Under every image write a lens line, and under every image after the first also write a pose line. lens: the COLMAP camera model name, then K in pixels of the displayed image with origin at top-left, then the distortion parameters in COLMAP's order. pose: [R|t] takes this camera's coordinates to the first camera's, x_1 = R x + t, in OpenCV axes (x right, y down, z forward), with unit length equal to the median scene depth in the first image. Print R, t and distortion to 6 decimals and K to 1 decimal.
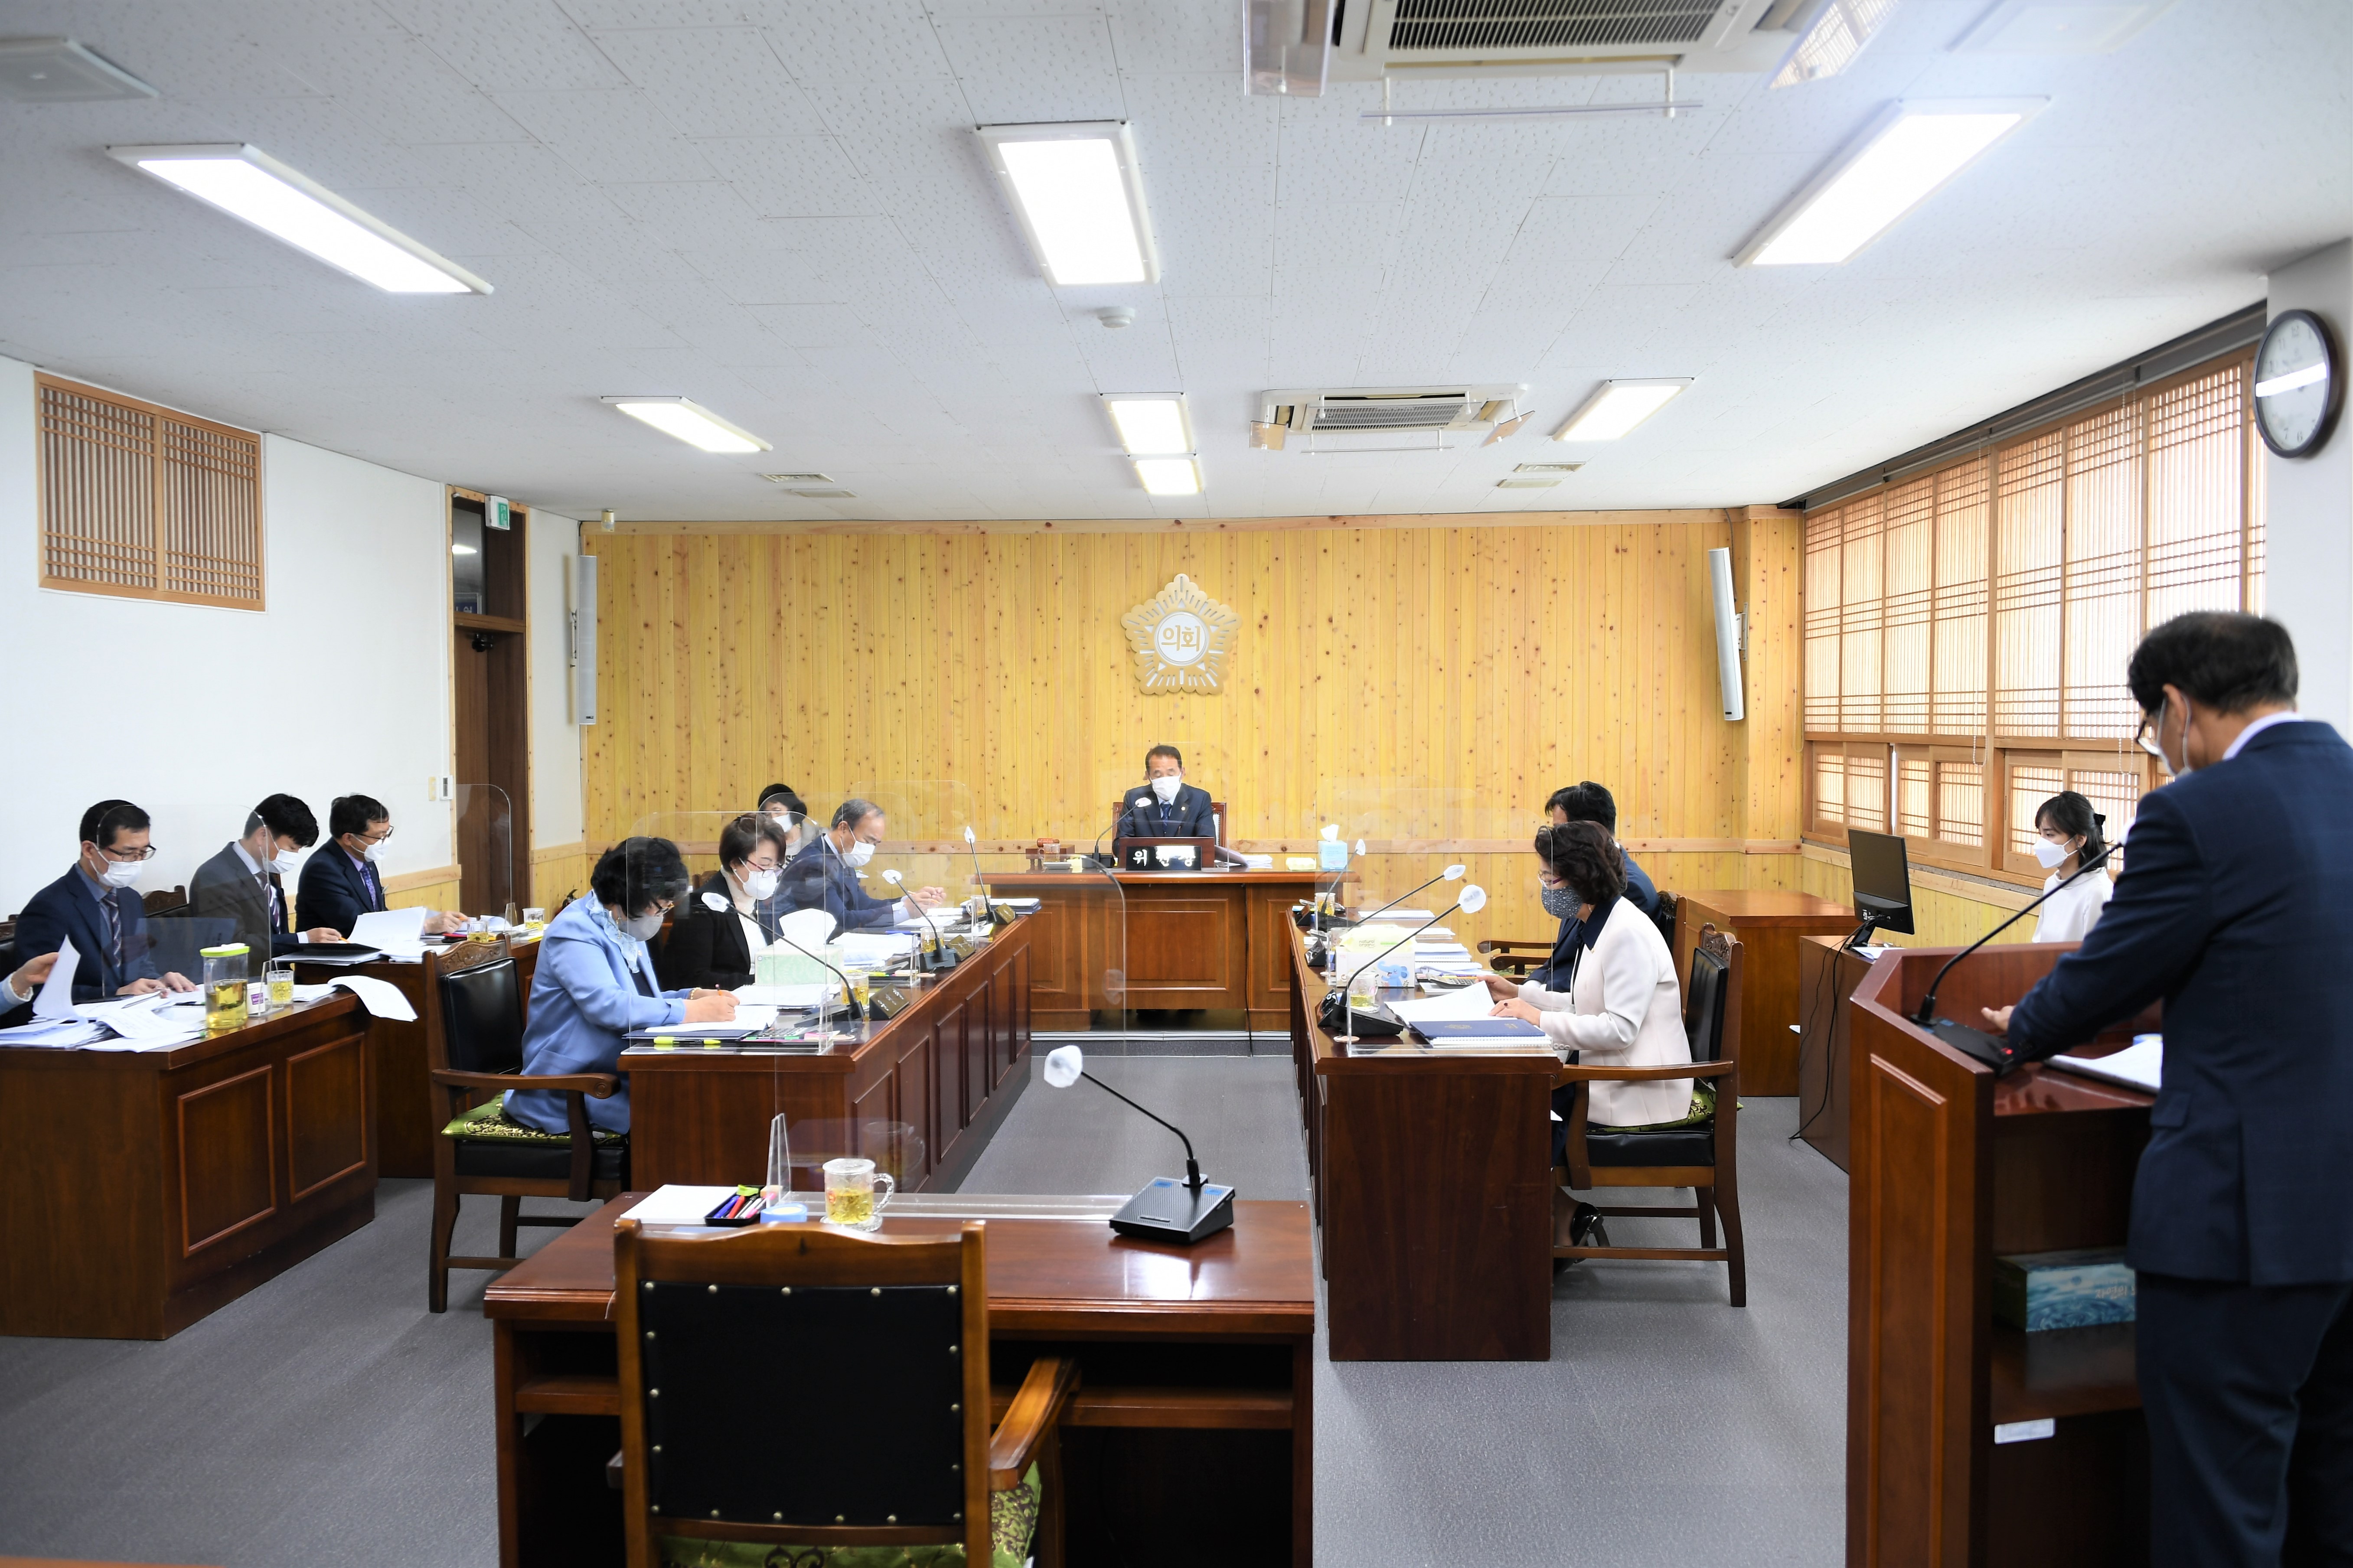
lens RADIAL K [[1923.3, 0, 1176.5], [0, 1923.3, 784.0], [0, 0, 1]] dist [-0.062107, 0.000391]
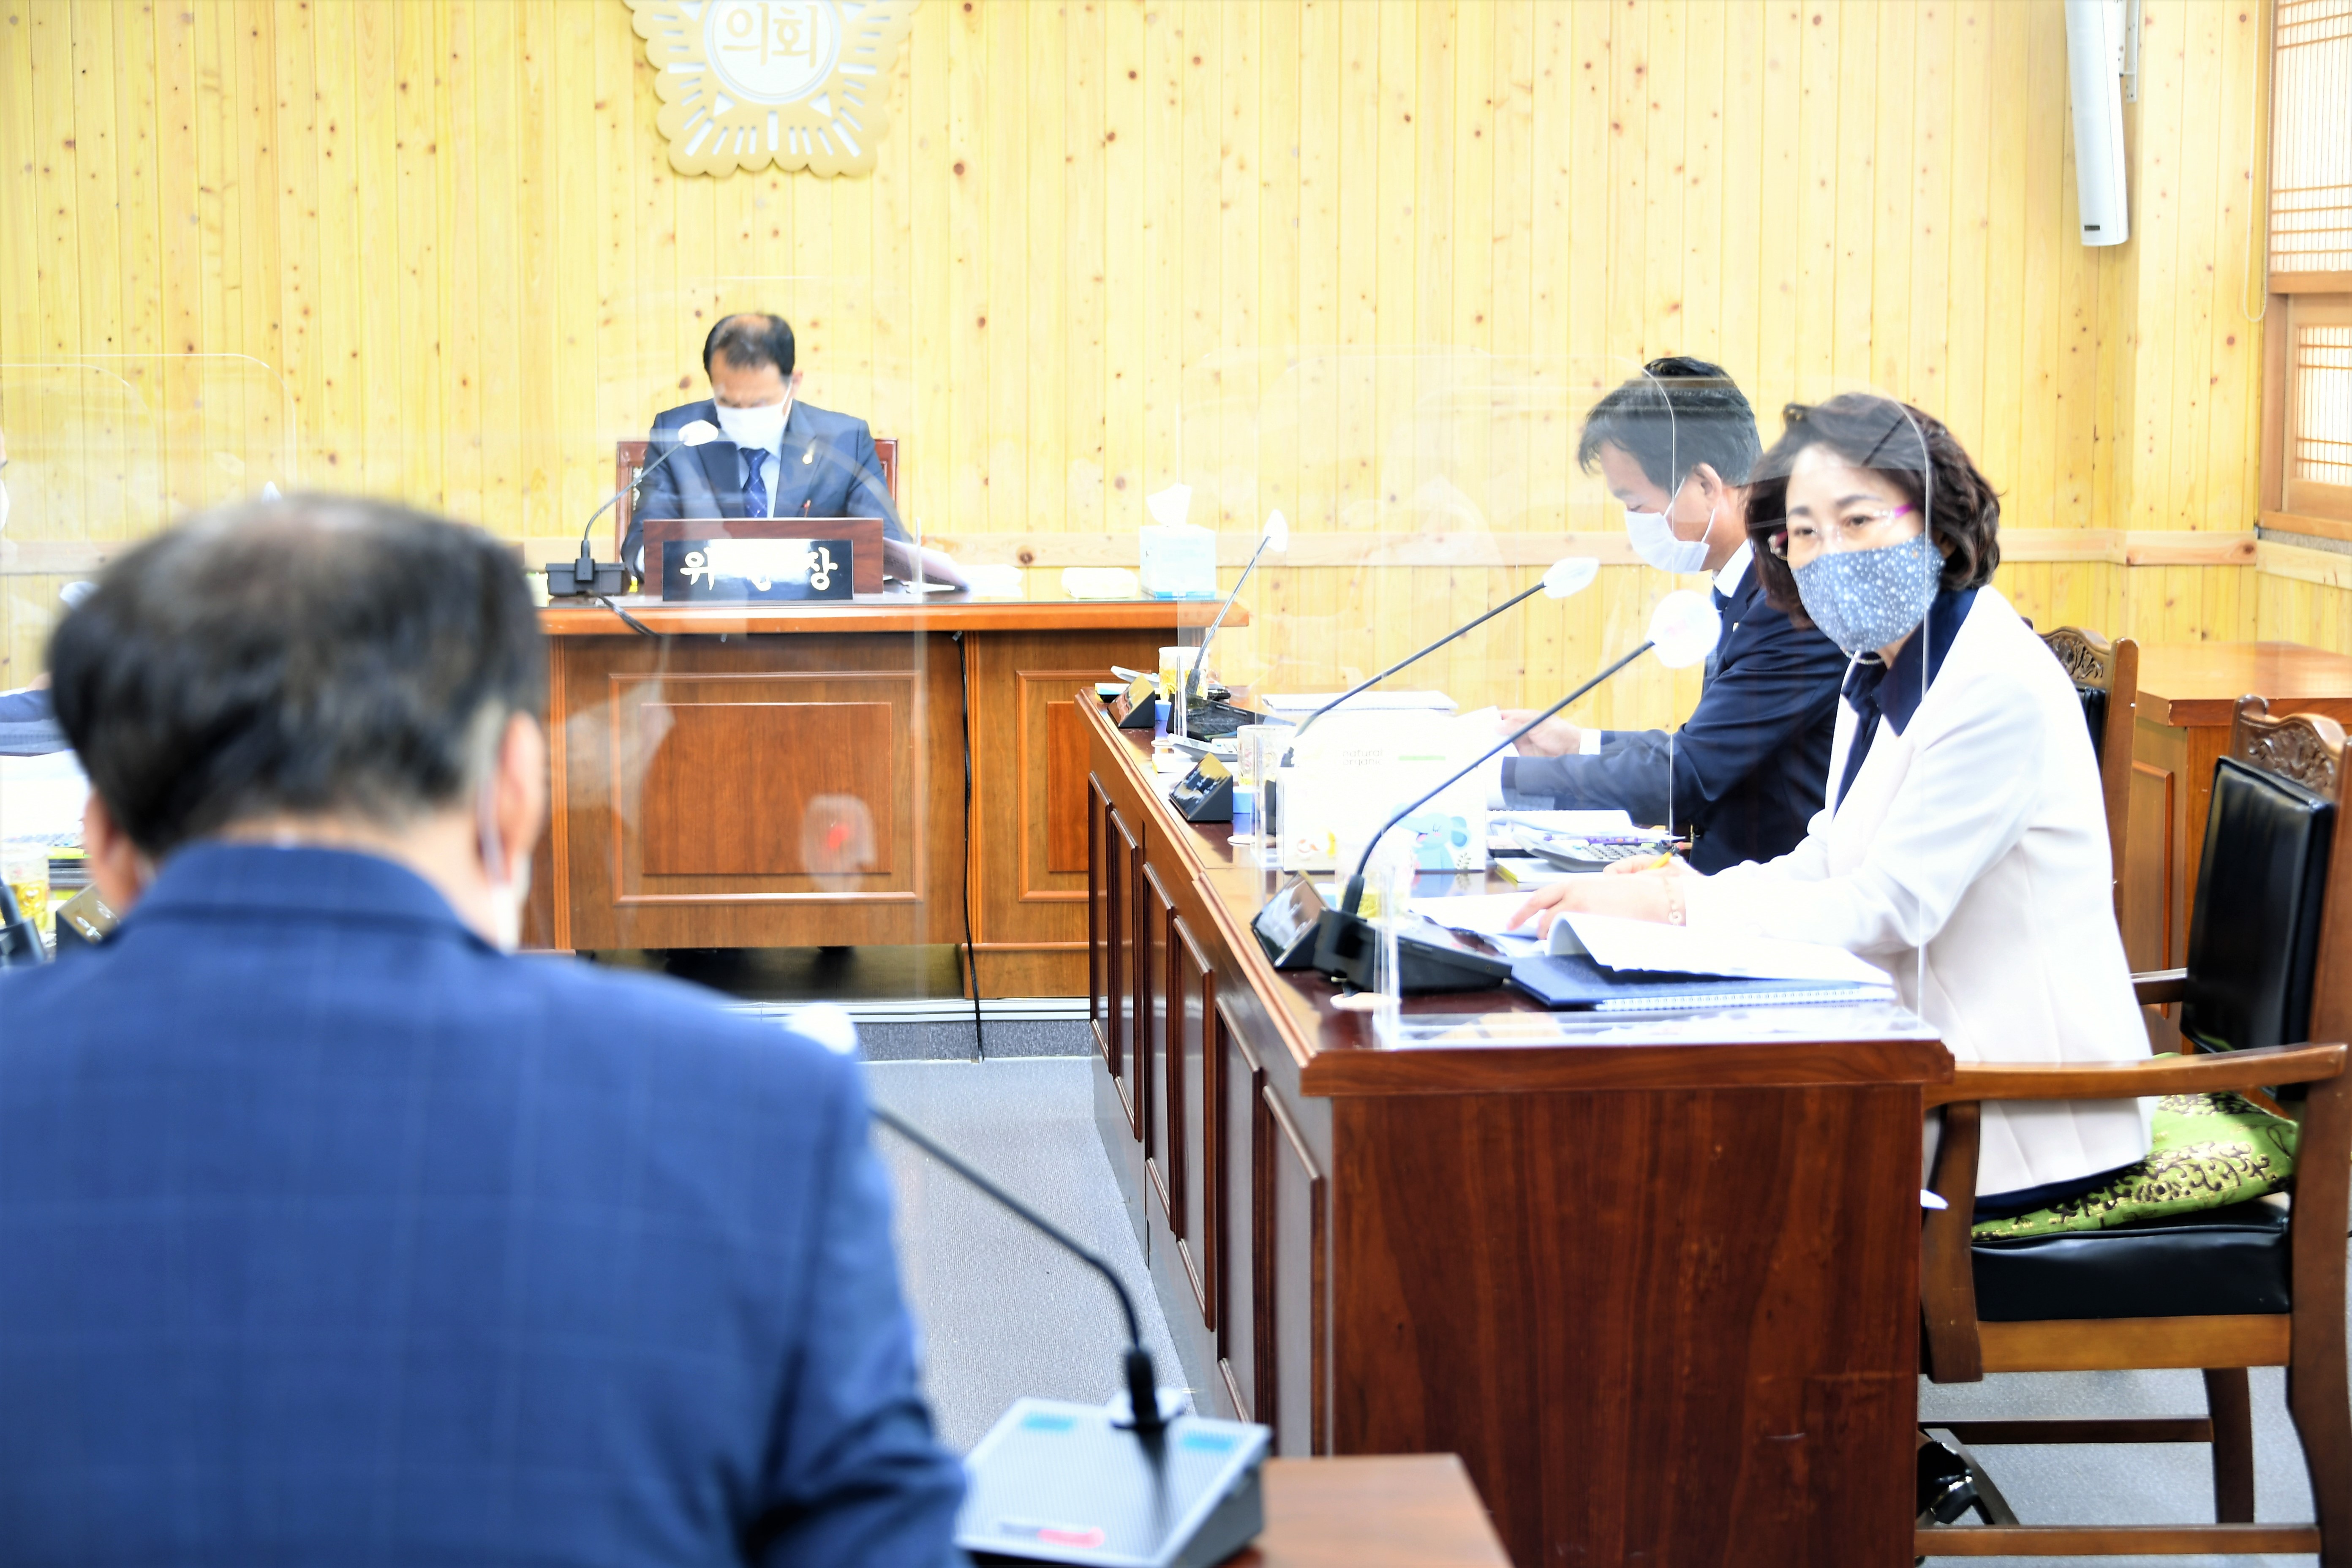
lens RADIAL K [[4277.9, 0, 1176.0], [0, 4277.9, 784.0], [0, 0, 1]] dist [-0.079680, 0.291952]
pose [[0.992171, -0.010323, 0.124460, -0.029335], [0.001120, 0.997273, 0.073787, 0.016357], [-0.124882, -0.073069, 0.989477, 0.103839]]
